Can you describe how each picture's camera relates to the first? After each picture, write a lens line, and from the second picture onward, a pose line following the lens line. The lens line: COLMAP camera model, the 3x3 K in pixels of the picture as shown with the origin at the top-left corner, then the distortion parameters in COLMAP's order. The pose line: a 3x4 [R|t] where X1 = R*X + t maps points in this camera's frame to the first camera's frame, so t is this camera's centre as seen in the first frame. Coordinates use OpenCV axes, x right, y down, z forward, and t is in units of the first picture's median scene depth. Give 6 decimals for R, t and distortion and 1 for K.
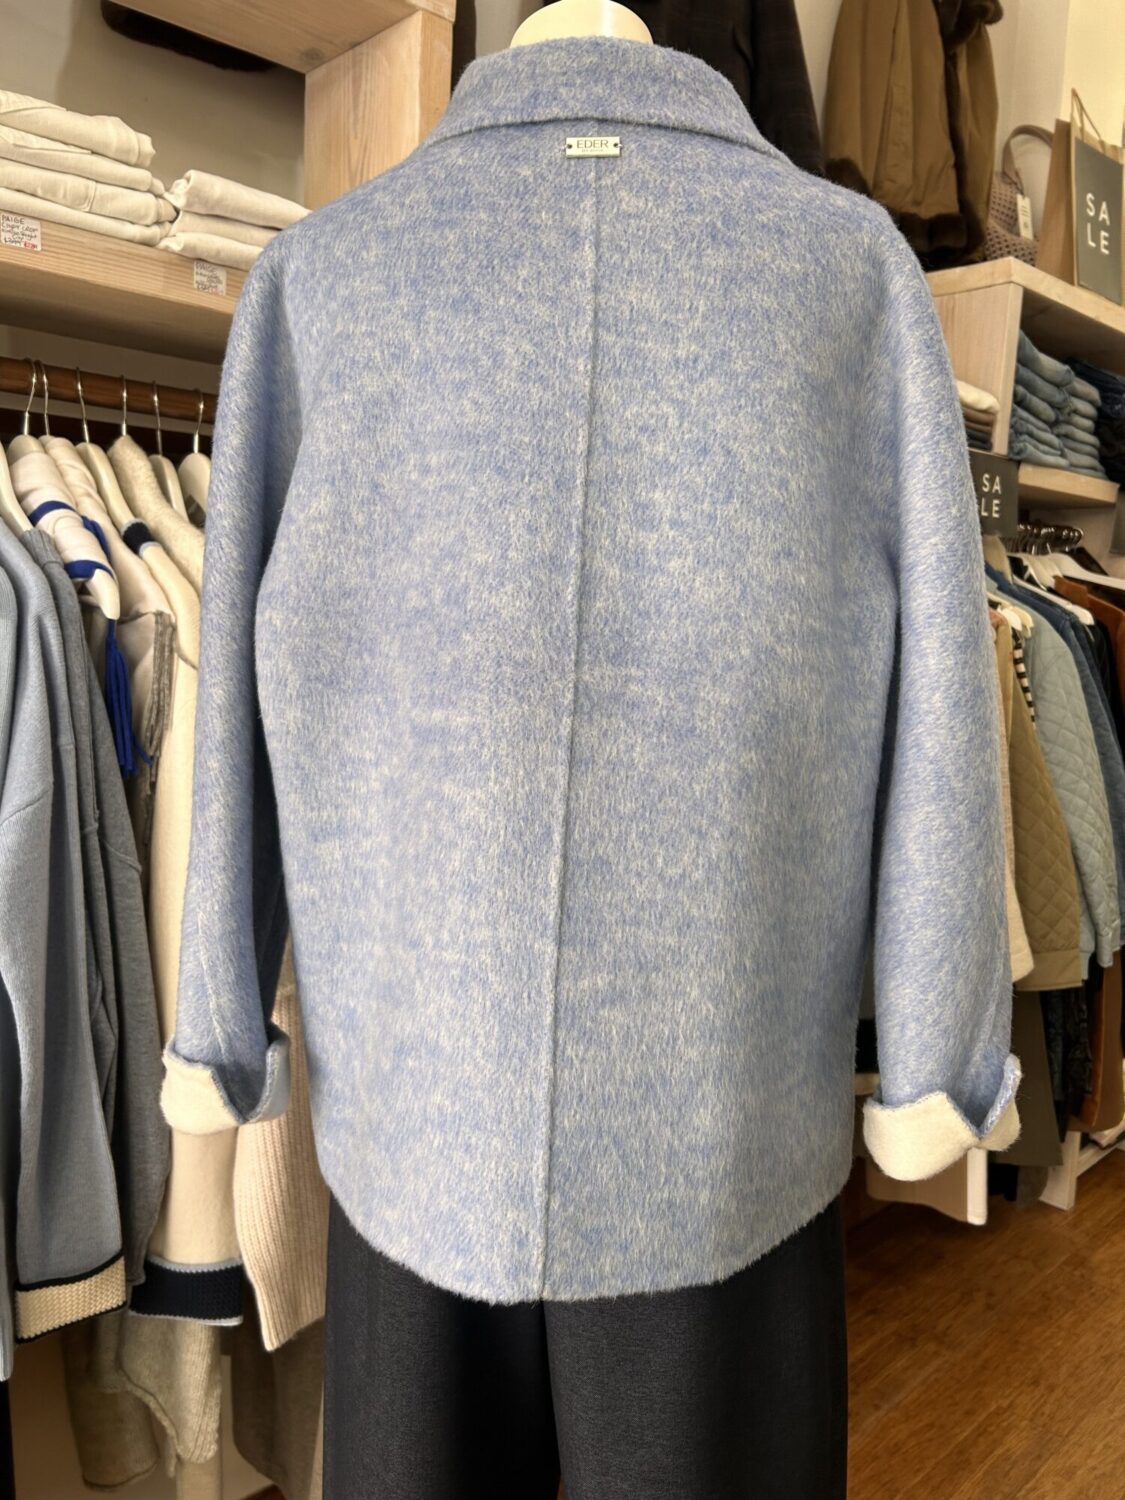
lens RADIAL K [[1134.5, 0, 563.7], [0, 1134.5, 747.2], [0, 0, 1]] dist [0.006577, -0.004561]
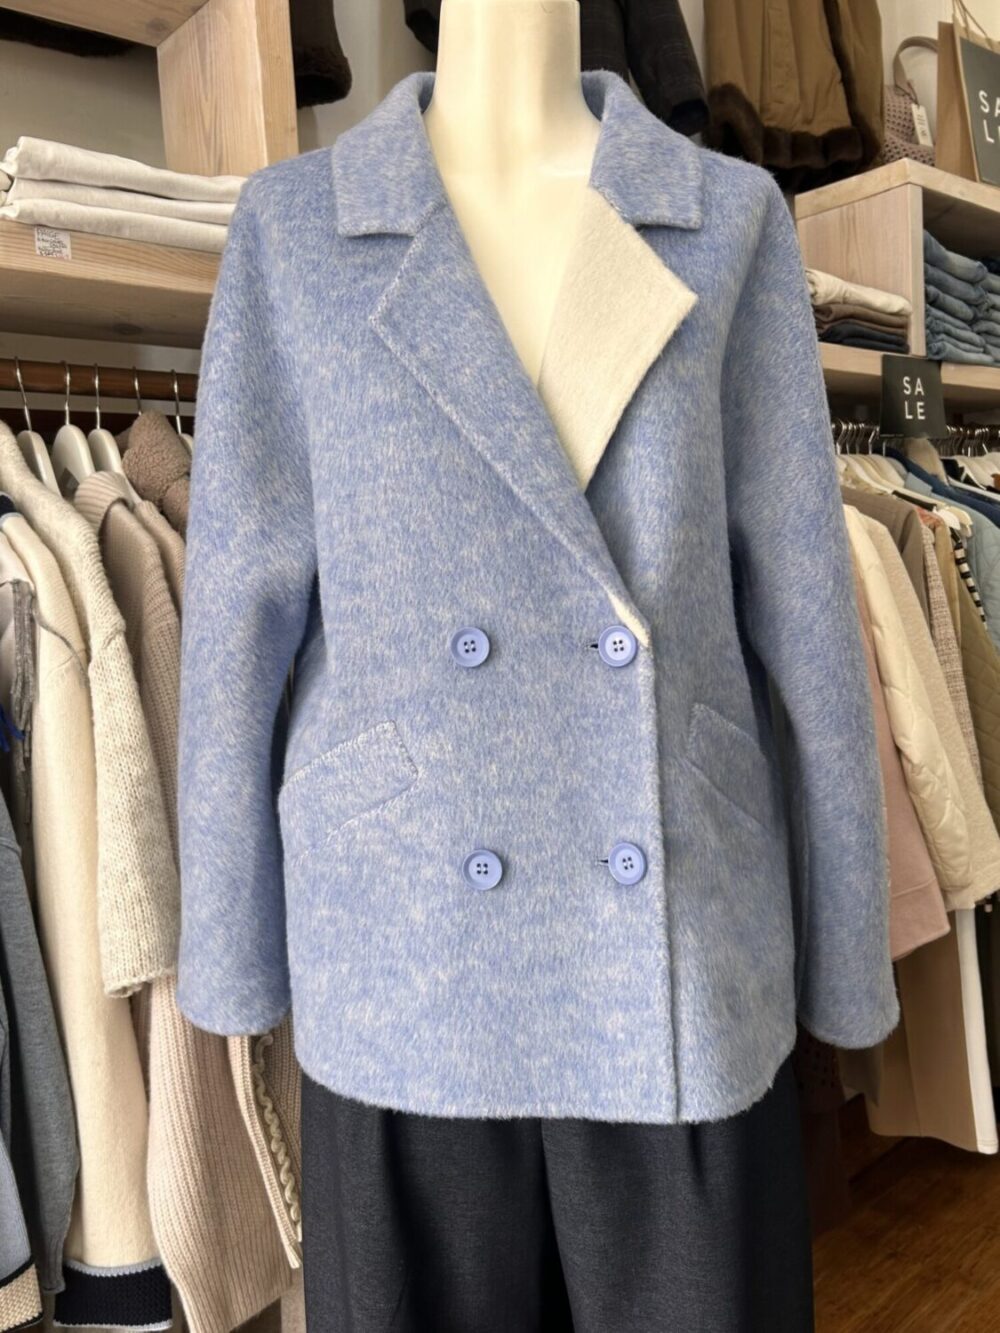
lens RADIAL K [[1104.9, 0, 500.0], [0, 1104.9, 666.5], [0, 0, 1]] dist [0.011799, -0.012856]
pose [[0.993843, -0.101851, -0.043626, 0.084970], [0.099821, 0.993922, -0.046426, 0.037659], [0.048089, 0.041785, 0.997969, 0.084109]]
